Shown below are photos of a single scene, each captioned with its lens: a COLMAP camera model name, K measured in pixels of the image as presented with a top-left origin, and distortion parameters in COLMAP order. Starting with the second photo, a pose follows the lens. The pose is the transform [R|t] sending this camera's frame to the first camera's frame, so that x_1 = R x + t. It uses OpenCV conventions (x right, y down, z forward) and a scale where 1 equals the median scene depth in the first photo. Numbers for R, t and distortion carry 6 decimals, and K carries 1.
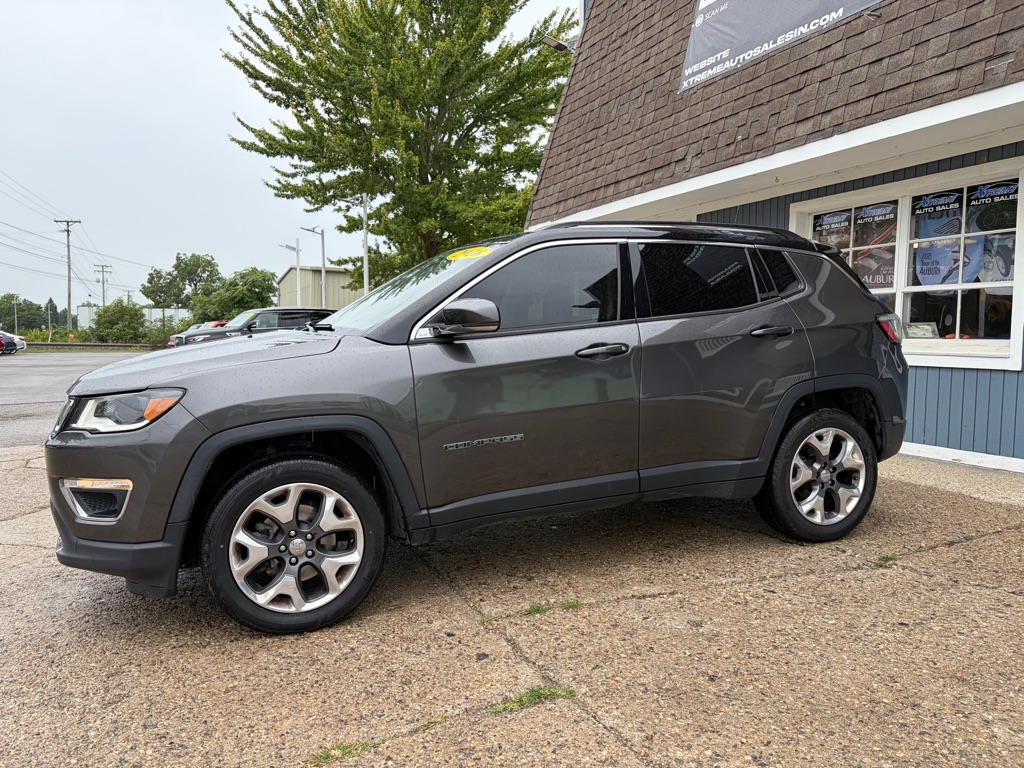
lens RADIAL K [[781.0, 0, 507.4], [0, 781.0, 390.4], [0, 0, 1]] dist [0.038723, -0.041366]
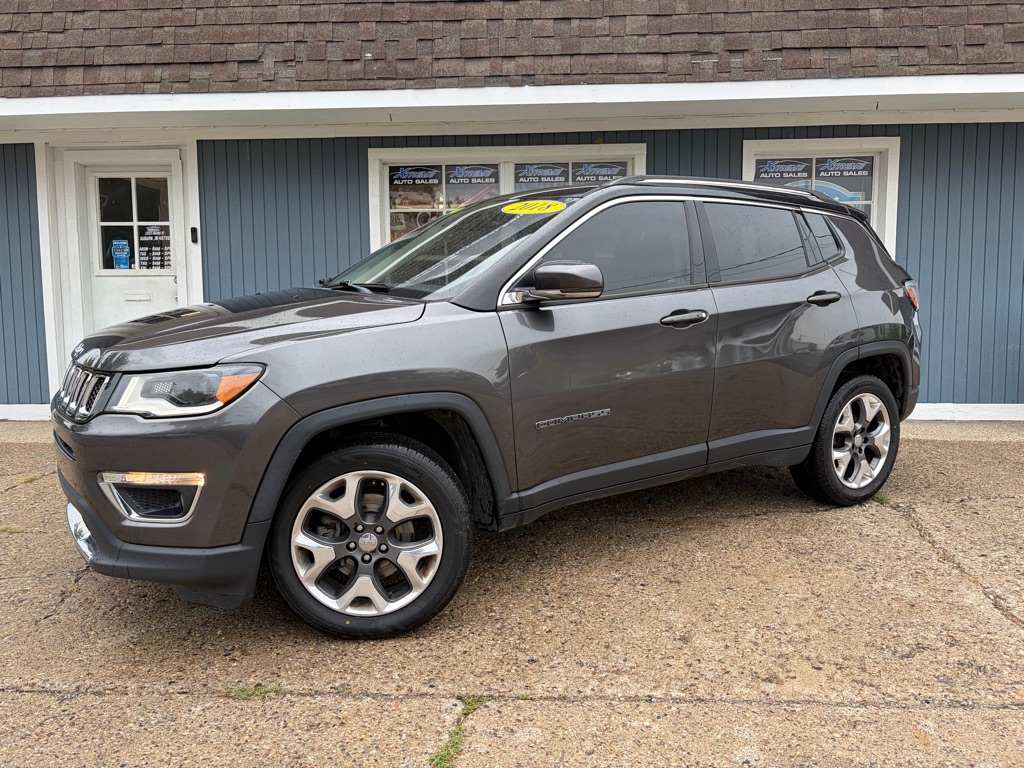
lens RADIAL K [[781.0, 0, 485.7], [0, 781.0, 375.4], [0, 0, 1]] dist [0.038723, -0.041366]
pose [[0.459270, -0.097446, 0.882936, -0.716343], [0.069463, 0.994861, 0.073667, -0.091632], [-0.885577, 0.027499, 0.463679, 0.989617]]
